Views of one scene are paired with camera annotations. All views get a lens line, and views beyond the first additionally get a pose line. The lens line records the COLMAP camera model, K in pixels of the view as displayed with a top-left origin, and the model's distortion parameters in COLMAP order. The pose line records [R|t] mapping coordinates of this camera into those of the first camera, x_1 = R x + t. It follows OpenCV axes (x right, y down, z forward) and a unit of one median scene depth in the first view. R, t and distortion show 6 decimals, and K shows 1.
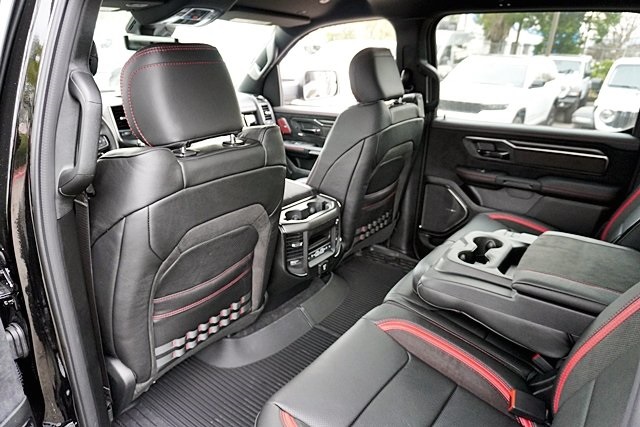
lens RADIAL K [[427.8, 0, 320.0], [0, 427.8, 213.5], [0, 0, 1]] dist [-0.054785, 0.039186]
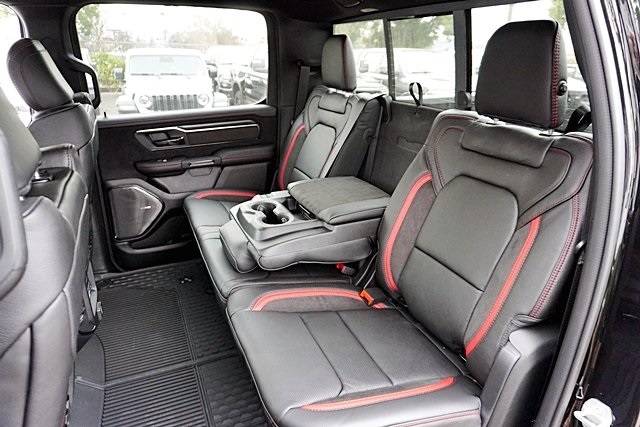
lens RADIAL K [[427.8, 0, 320.0], [0, 427.8, 213.5], [0, 0, 1]] dist [-0.054785, 0.039186]
pose [[0.496995, -0.323763, 0.805092, -0.313778], [0.312965, 0.932224, 0.181690, -0.052270], [-0.809351, 0.161666, 0.564638, 0.147175]]
